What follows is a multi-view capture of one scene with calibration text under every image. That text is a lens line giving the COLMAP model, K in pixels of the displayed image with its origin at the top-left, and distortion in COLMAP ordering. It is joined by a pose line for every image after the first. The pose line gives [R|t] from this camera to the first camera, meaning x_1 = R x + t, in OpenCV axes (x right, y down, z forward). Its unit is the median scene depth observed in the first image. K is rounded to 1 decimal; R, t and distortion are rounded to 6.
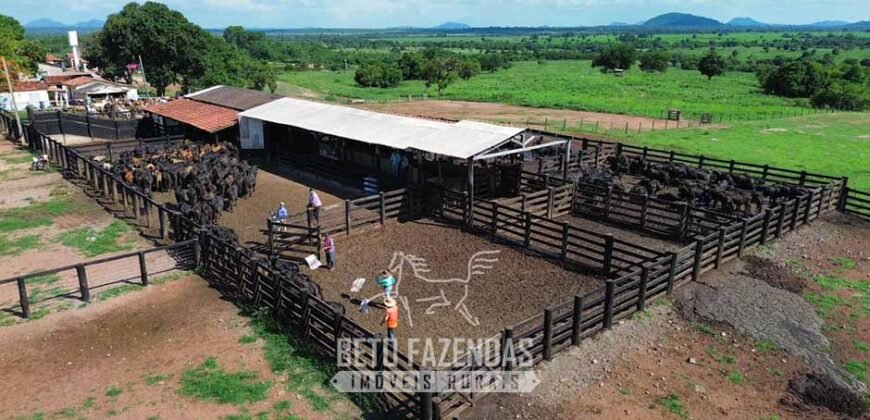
lens RADIAL K [[615.7, 0, 435.0], [0, 615.7, 210.0], [0, 0, 1]] dist [0.064029, -0.066497]
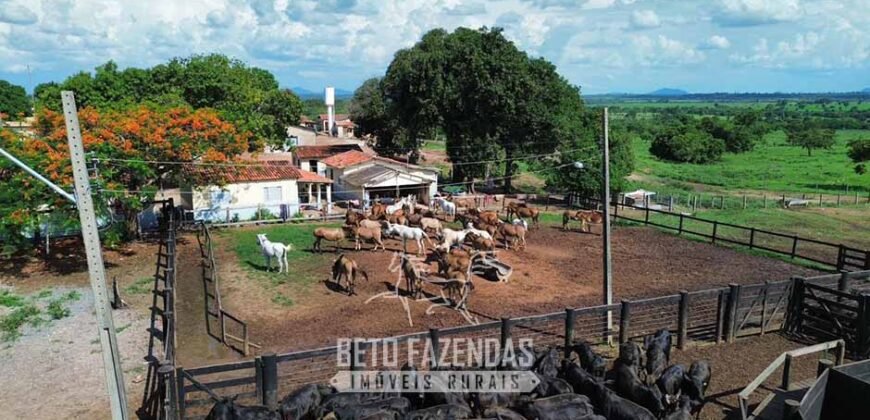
lens RADIAL K [[614.1, 0, 435.0], [0, 614.1, 210.0], [0, 0, 1]] dist [-0.000296, -0.000761]
pose [[0.948376, 0.060751, -0.311275, -0.306080], [-0.091418, 0.992188, -0.084886, -0.115891], [0.303687, 0.108960, 0.946521, 0.483498]]
